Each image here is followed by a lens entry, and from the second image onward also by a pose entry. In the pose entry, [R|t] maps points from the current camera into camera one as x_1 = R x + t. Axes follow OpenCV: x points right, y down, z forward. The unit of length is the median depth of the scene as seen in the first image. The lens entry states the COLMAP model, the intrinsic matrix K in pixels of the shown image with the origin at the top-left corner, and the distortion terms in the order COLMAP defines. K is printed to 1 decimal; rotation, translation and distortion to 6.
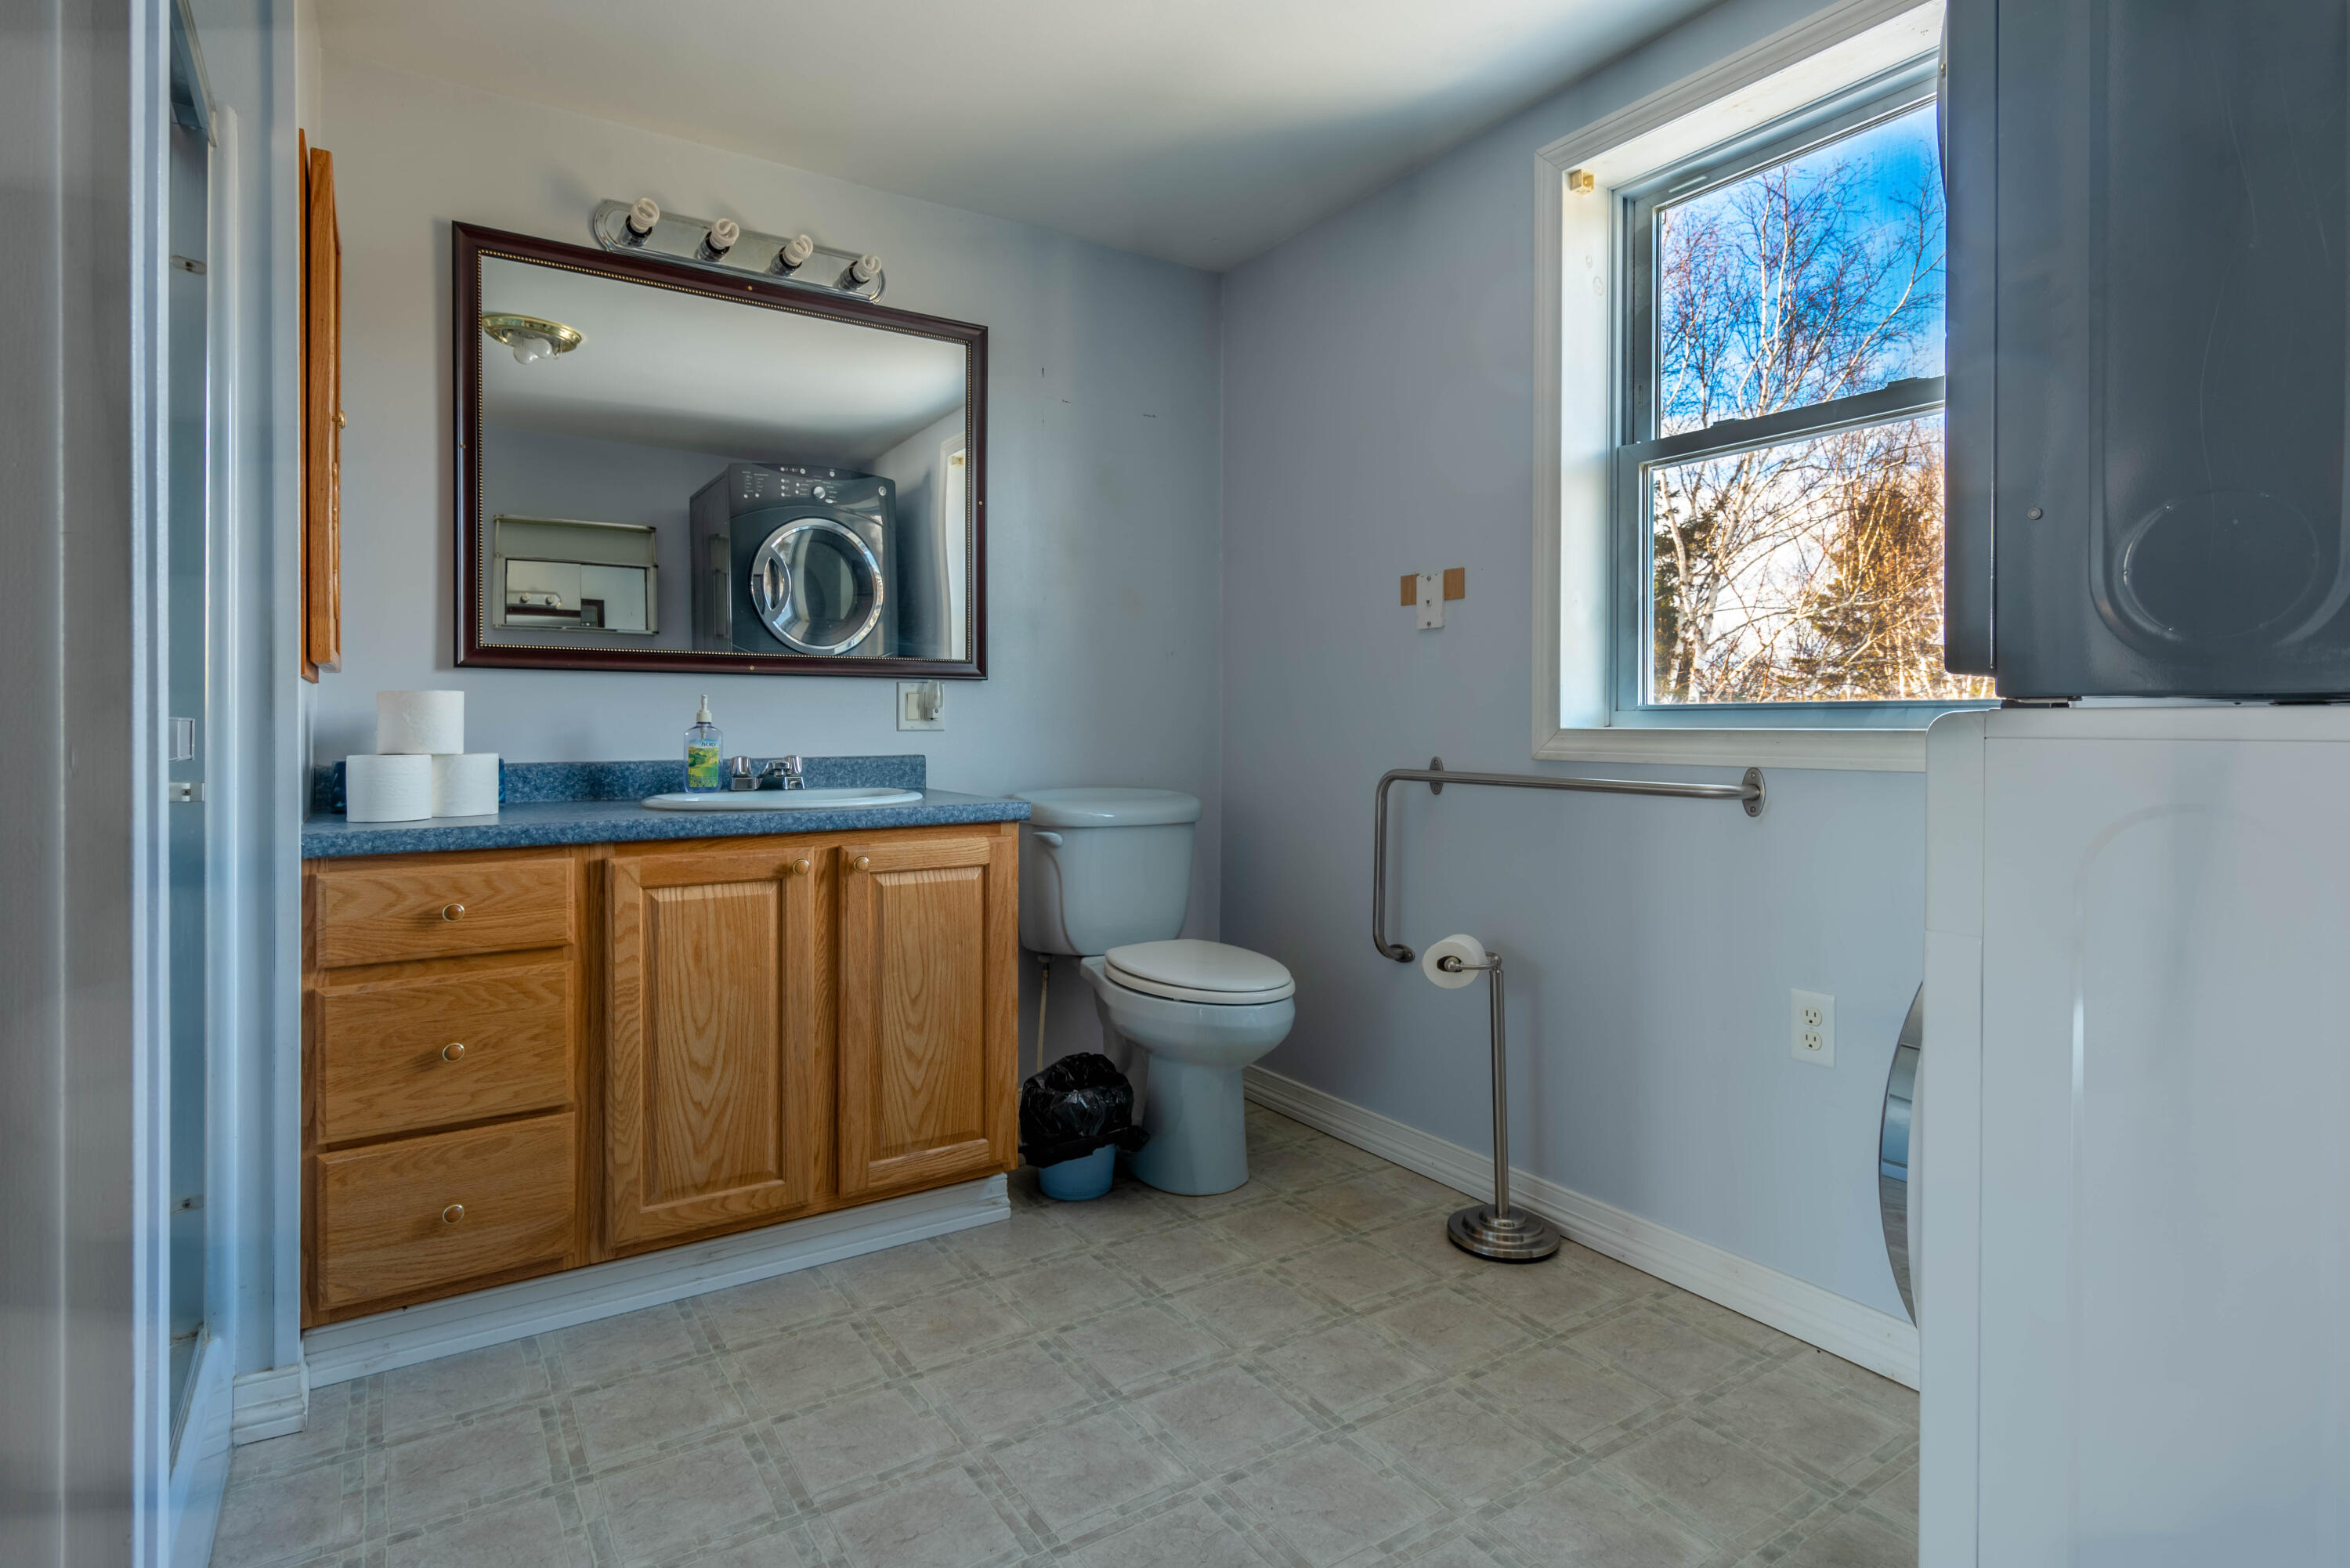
lens RADIAL K [[1205.4, 0, 1174.6], [0, 1205.4, 727.8], [0, 0, 1]] dist [0.000871, 0.000358]
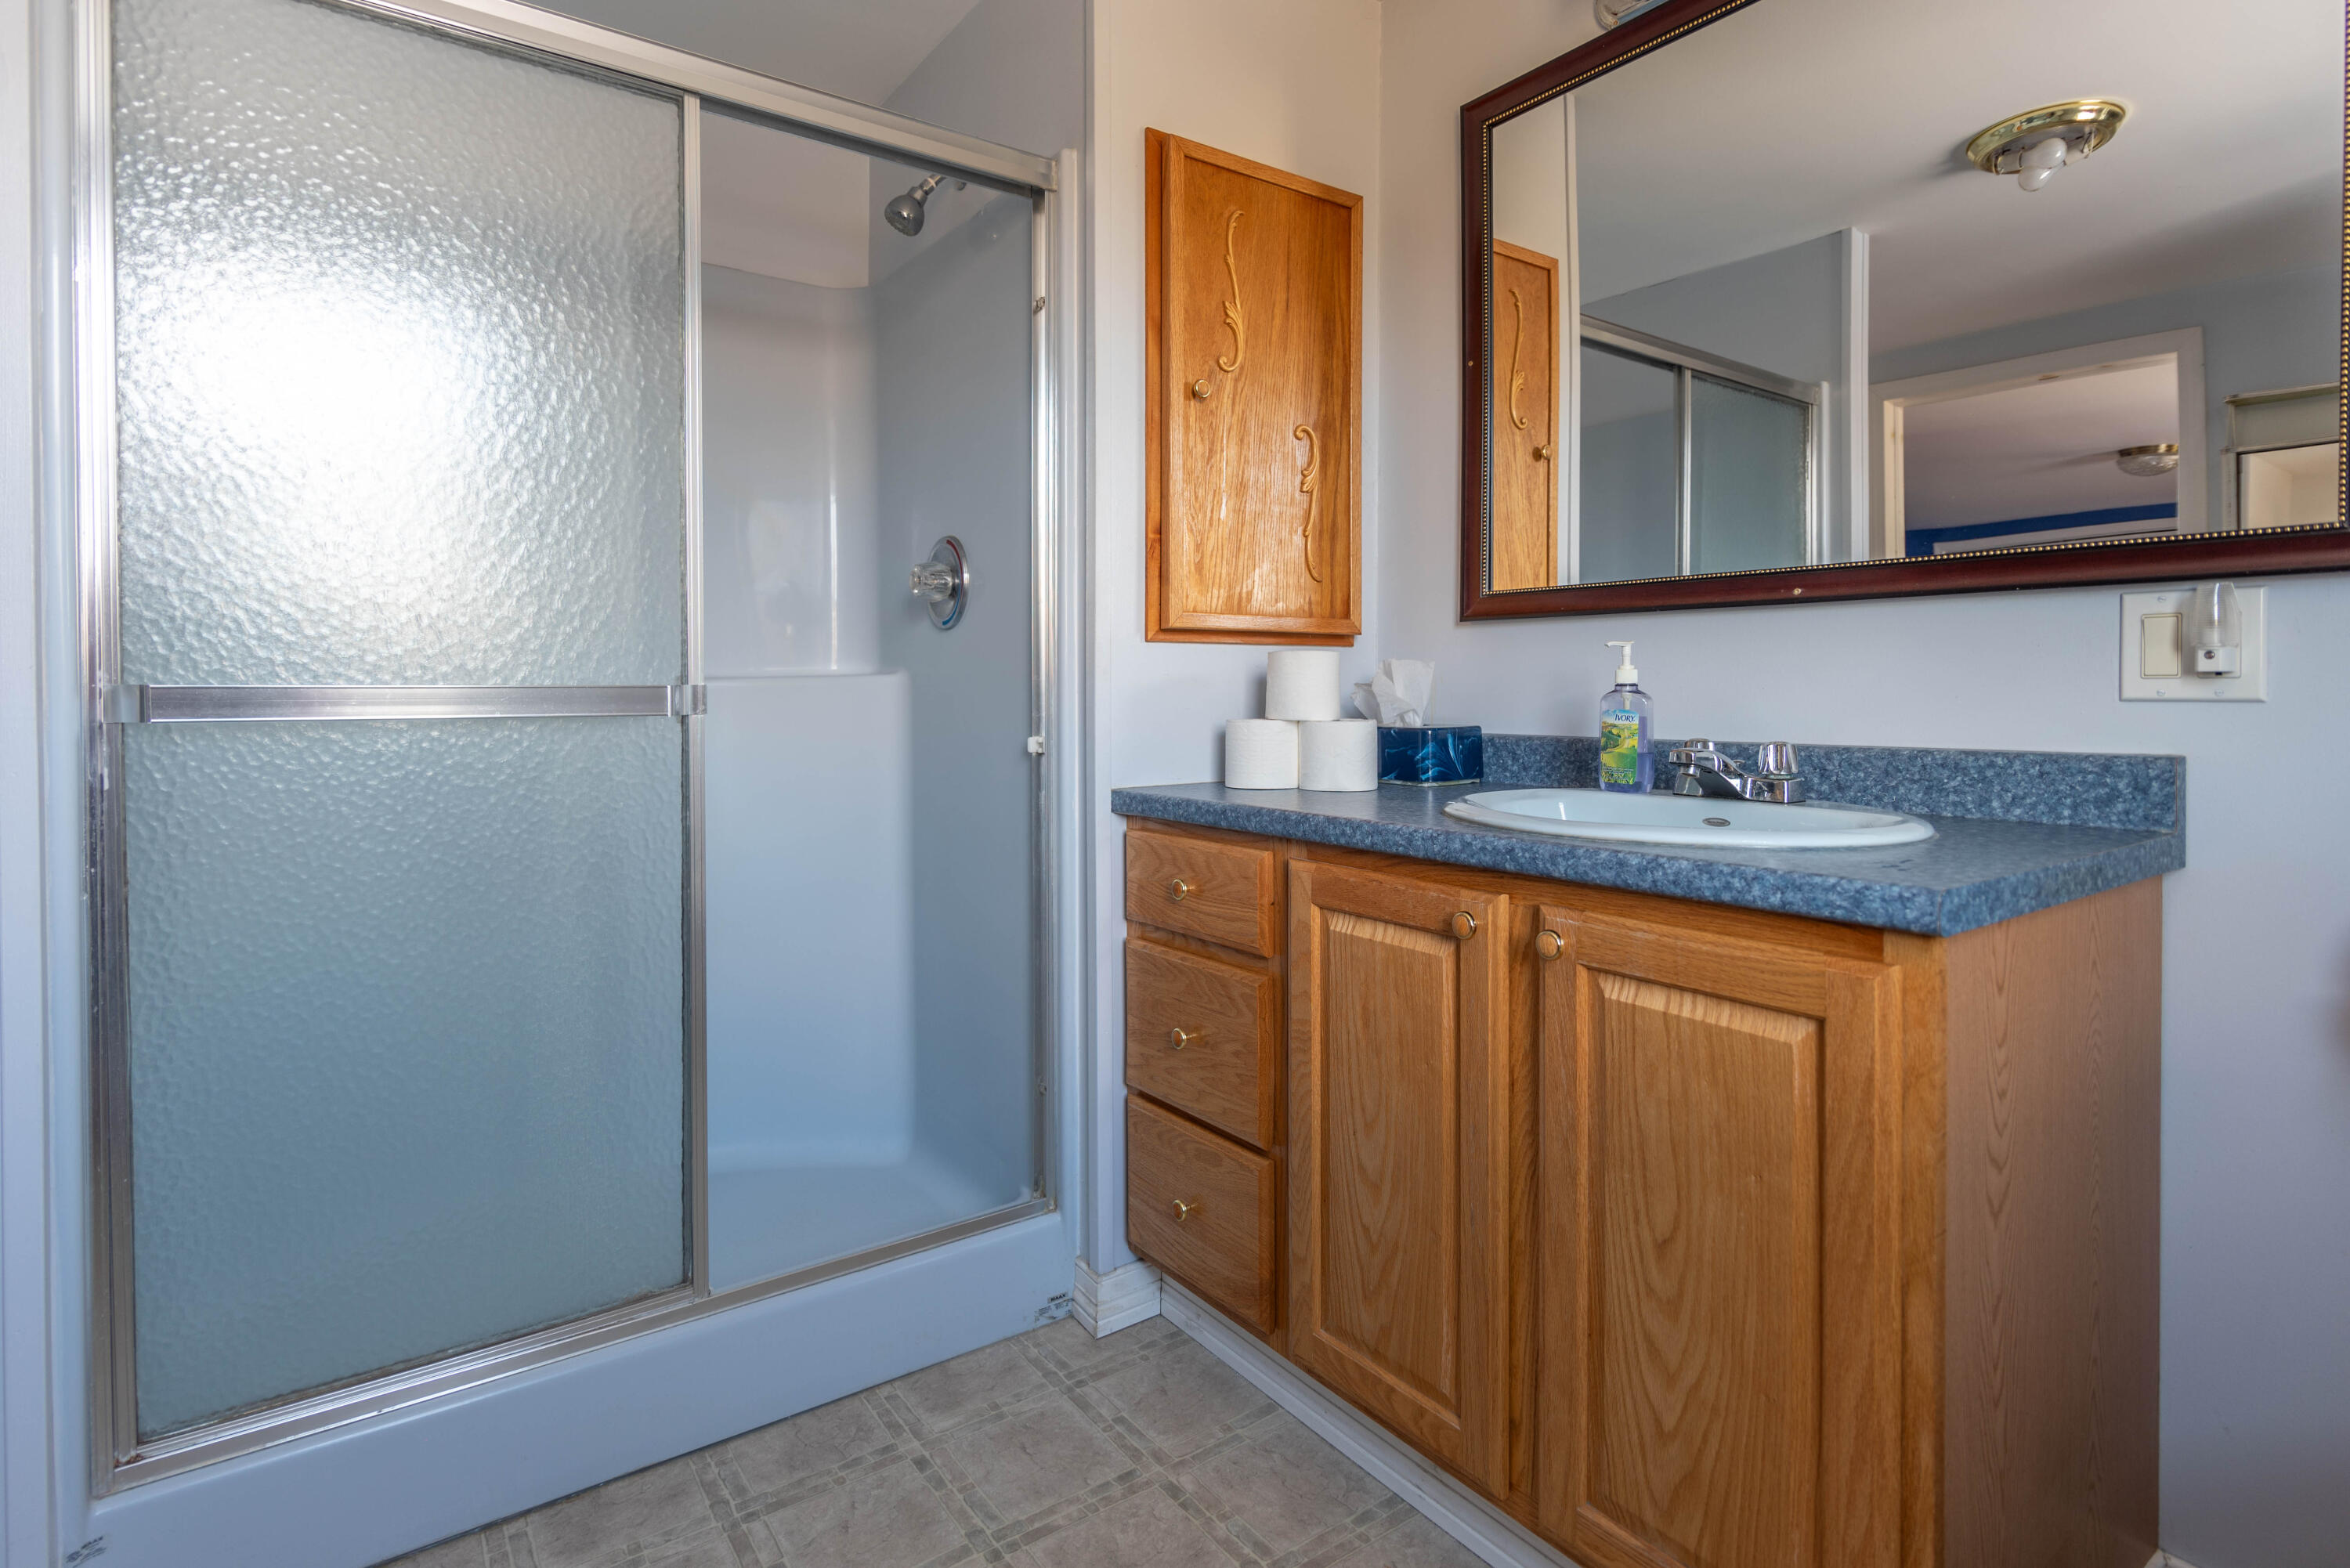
lens RADIAL K [[1185.1, 0, 1175.6], [0, 1185.1, 702.4], [0, 0, 1]] dist [-0.001286, -0.000100]
pose [[0.041201, 0.013845, -0.999055, 0.274508], [-0.000166, 0.999904, 0.013850, -0.003808], [0.999151, -0.000405, 0.041200, 0.832907]]
